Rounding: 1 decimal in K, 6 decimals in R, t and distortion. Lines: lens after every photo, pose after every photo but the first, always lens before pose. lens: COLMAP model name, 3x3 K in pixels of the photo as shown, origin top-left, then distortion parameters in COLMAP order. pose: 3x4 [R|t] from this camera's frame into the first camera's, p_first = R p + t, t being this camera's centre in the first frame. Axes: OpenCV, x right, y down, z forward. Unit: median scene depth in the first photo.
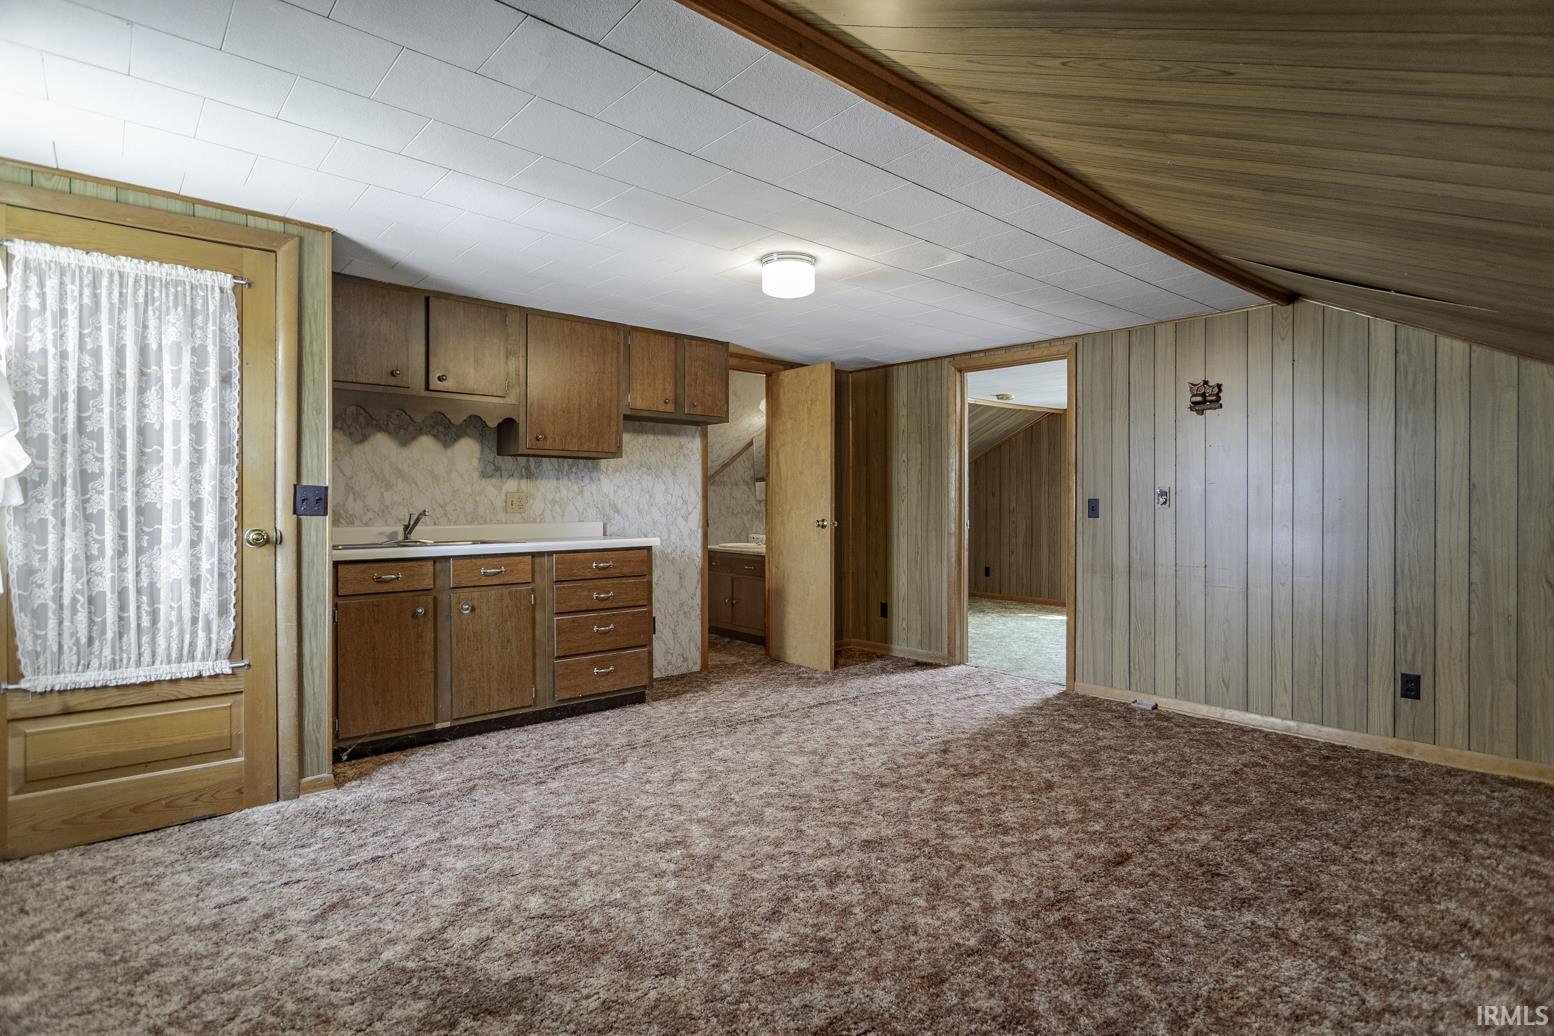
lens RADIAL K [[794.1, 0, 779.6], [0, 794.1, 512.4], [0, 0, 1]] dist [-0.004654, 0.000594]
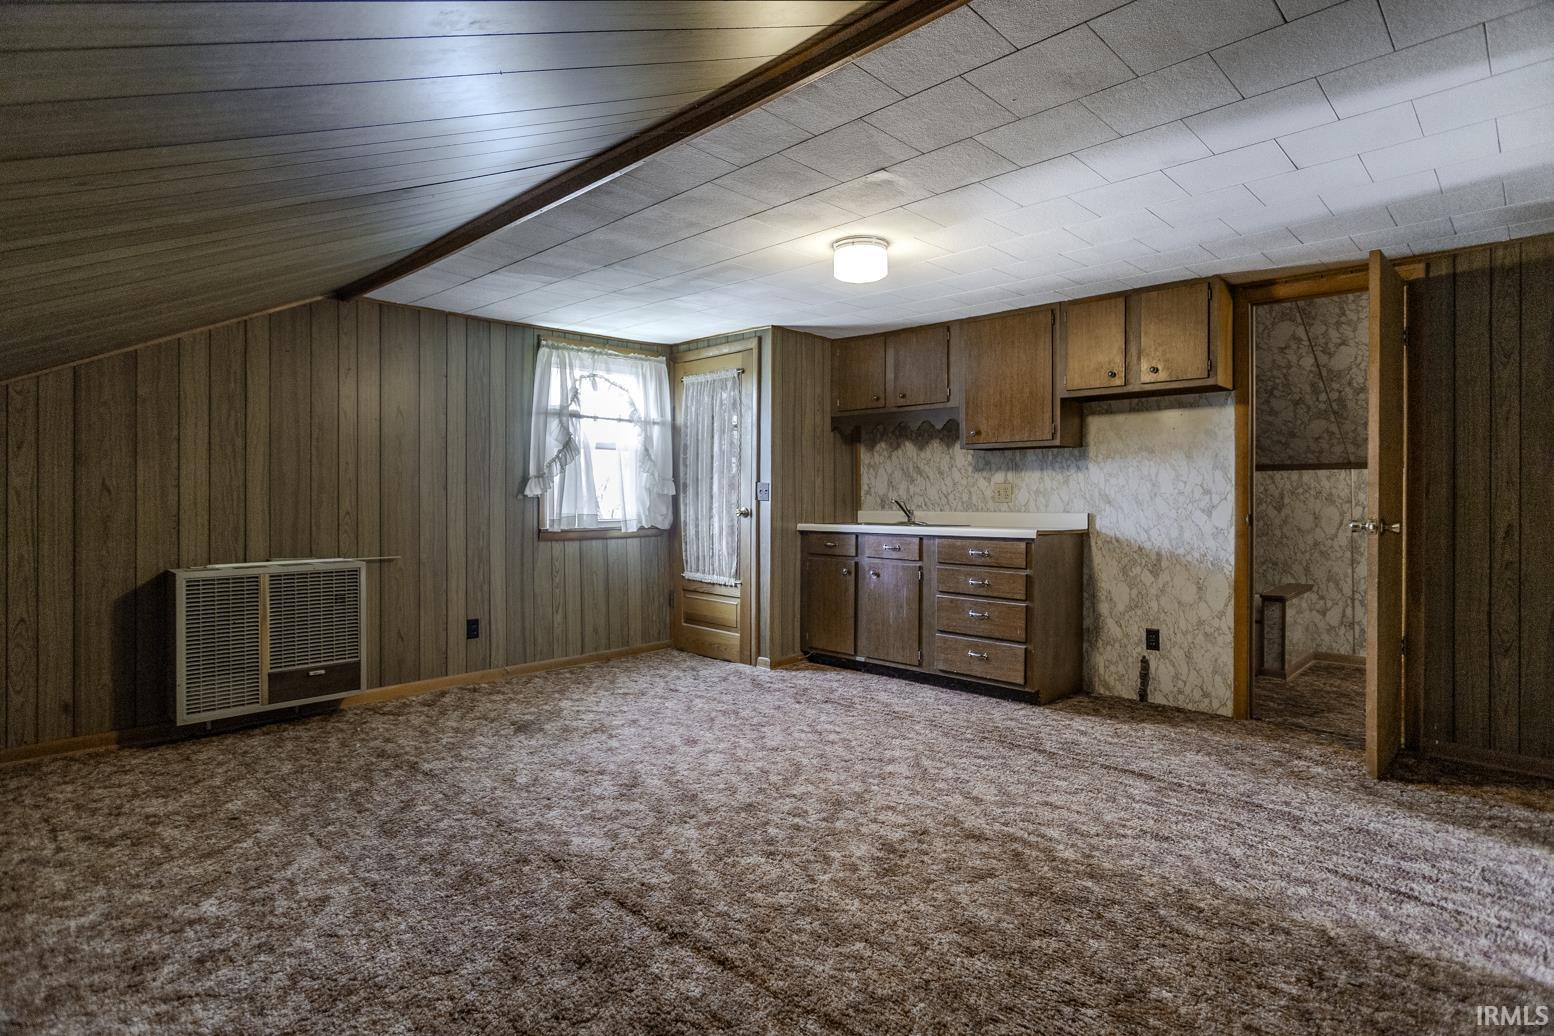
lens RADIAL K [[794.1, 0, 779.9], [0, 794.1, 503.6], [0, 0, 1]] dist [-0.004654, 0.000594]
pose [[0.068409, 0.009274, -0.997614, 0.828422], [-0.012487, 0.999886, 0.008438, -0.003451], [0.997579, 0.011880, 0.068517, 0.704360]]
